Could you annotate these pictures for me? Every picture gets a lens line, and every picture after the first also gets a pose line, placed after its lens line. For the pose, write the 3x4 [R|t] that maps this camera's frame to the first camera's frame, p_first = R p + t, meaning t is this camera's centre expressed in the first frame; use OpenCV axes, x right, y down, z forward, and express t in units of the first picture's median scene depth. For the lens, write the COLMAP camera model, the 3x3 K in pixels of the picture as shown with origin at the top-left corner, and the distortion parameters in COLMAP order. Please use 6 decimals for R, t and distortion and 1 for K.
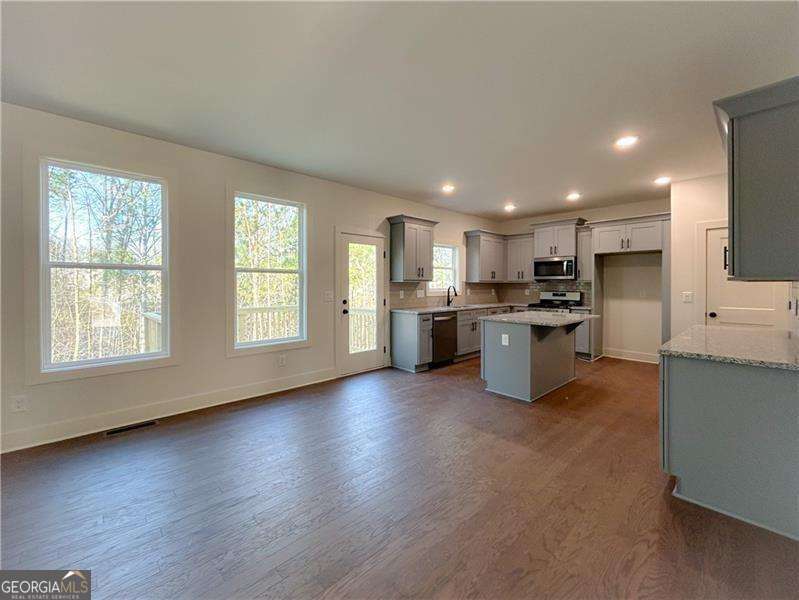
lens RADIAL K [[335.1, 0, 392.2], [0, 335.1, 287.4], [0, 0, 1]] dist [0.002609, 0.000171]
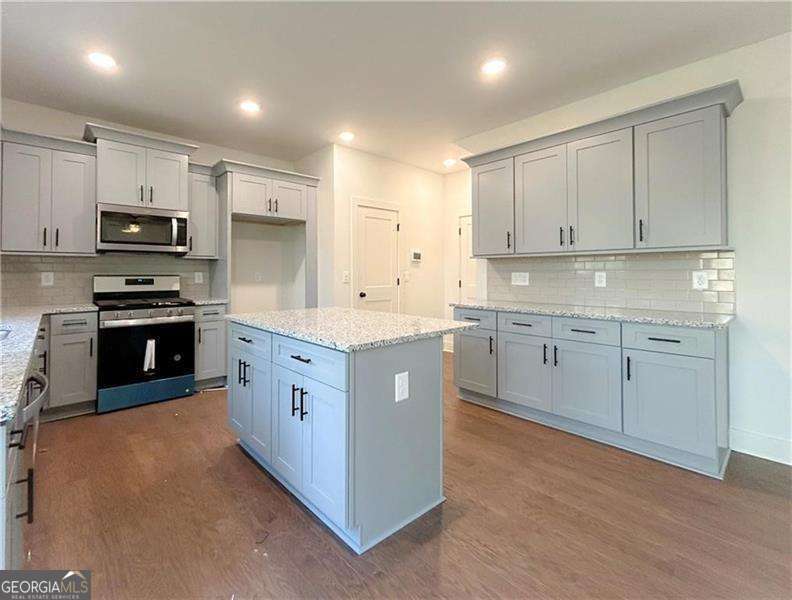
lens RADIAL K [[365.9, 0, 374.5], [0, 365.9, 267.9], [0, 0, 1]] dist [0.007361, -0.000478]
pose [[0.019428, 0.012254, 0.999736, -0.079056], [0.012244, 0.999847, -0.012493, 0.014665], [-0.999736, 0.012483, 0.019275, 0.771228]]
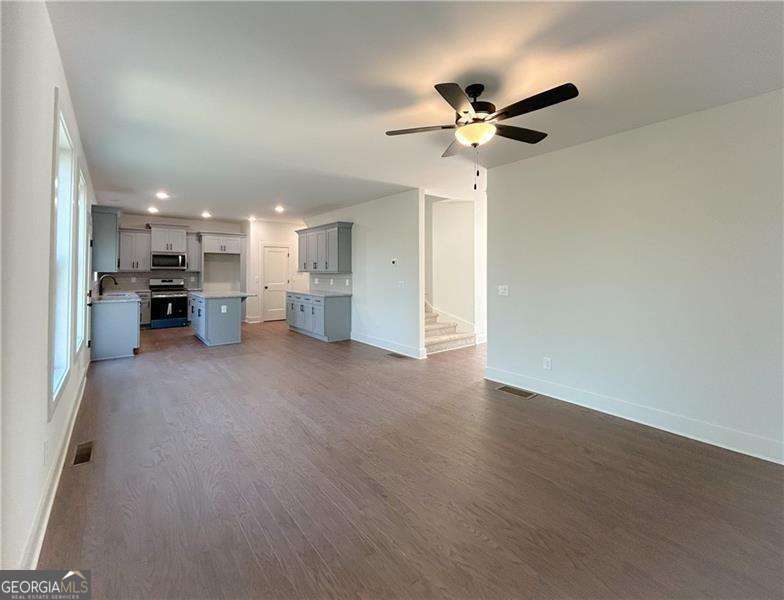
lens RADIAL K [[342.4, 0, 370.7], [0, 342.4, 266.9], [0, 0, 1]] dist [0.001255, -0.000597]
pose [[0.096456, 0.010916, 0.995277, -0.909224], [0.006913, 0.999908, -0.011636, -0.014438], [-0.995313, 0.008003, 0.096372, 0.116859]]
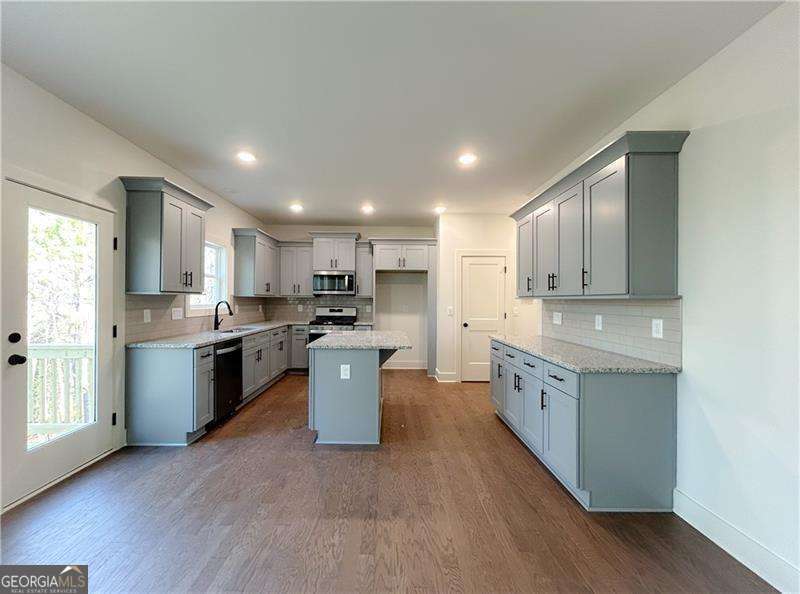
lens RADIAL K [[333.2, 0, 390.5], [0, 333.2, 300.0], [0, 0, 1]] dist [0.003926, -0.000104]
pose [[0.672803, 0.004374, 0.739808, -0.121985], [-0.000218, 0.999984, -0.005715, -0.003452], [-0.739821, 0.003684, 0.672793, 0.305904]]
